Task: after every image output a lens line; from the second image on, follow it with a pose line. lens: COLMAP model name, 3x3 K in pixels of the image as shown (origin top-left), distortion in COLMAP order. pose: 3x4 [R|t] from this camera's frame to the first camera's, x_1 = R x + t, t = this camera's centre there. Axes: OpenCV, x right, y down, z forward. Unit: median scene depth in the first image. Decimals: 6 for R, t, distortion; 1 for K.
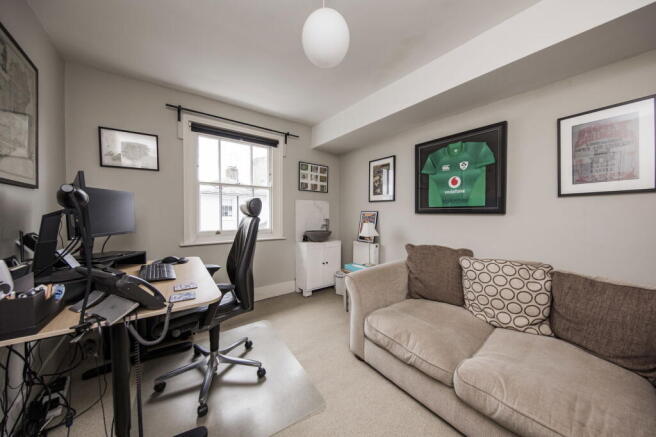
lens RADIAL K [[229.8, 0, 328.5], [0, 229.8, 219.3], [0, 0, 1]] dist [0.000331, -0.000044]
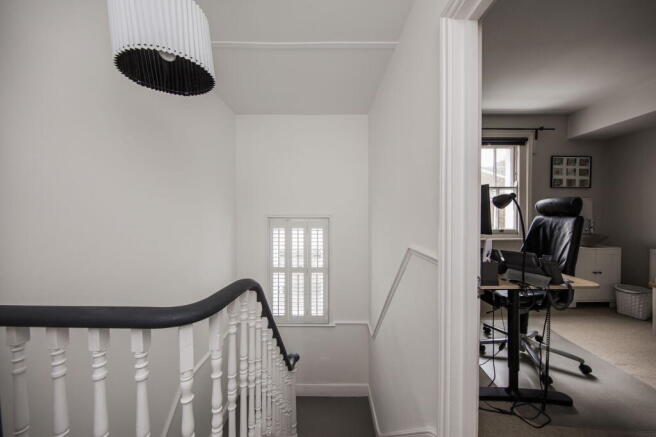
lens RADIAL K [[229.8, 0, 327.2], [0, 229.8, 220.2], [0, 0, 1]] dist [0.000331, -0.000044]
pose [[0.800269, 0.003764, -0.599630, -0.290273], [-0.006648, 0.999975, -0.002594, 0.008091], [0.599605, 0.006062, 0.800273, -0.247147]]
